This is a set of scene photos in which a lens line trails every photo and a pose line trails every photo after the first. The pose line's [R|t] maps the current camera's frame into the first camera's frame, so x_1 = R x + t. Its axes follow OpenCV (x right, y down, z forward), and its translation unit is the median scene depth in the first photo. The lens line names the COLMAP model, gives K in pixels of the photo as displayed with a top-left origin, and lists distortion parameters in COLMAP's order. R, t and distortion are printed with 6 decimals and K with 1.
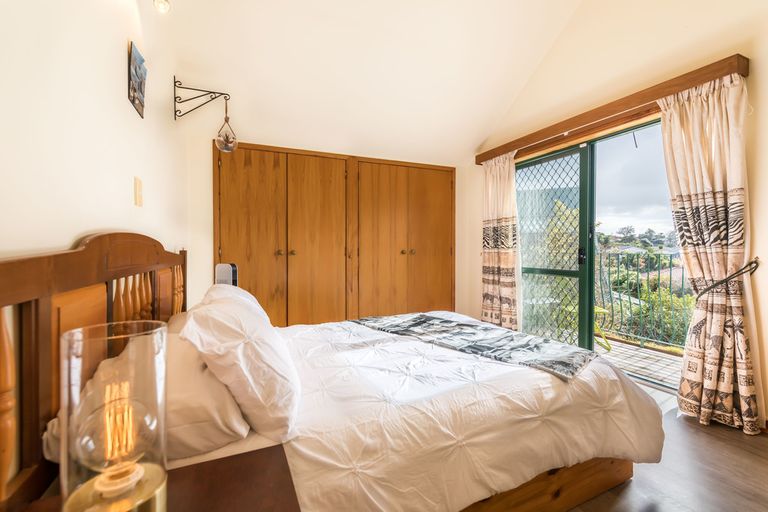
lens RADIAL K [[326.4, 0, 383.4], [0, 326.4, 250.6], [0, 0, 1]] dist [0.002295, 0.000115]
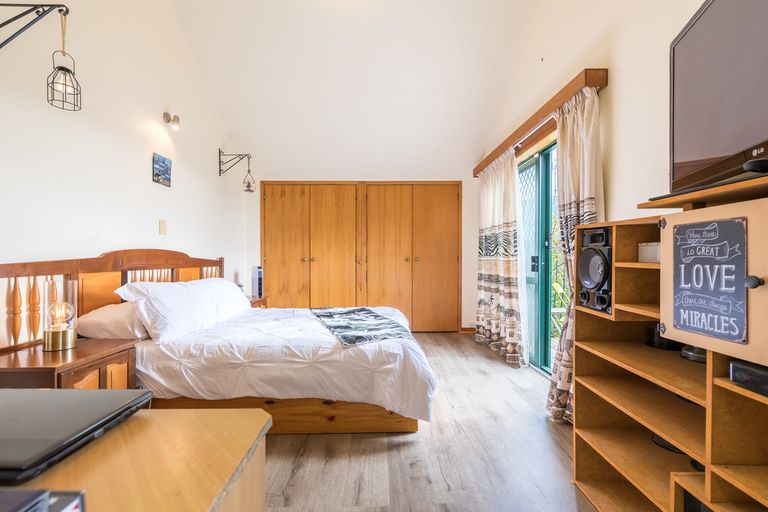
lens RADIAL K [[329.9, 0, 384.0], [0, 329.9, 256.0], [0, 0, 1]] dist [0.001931, 0.000246]
pose [[0.921133, -0.001015, -0.389248, 0.526301], [-0.002007, 0.999971, -0.007356, 0.001111], [0.389244, 0.007557, 0.921104, -0.123027]]
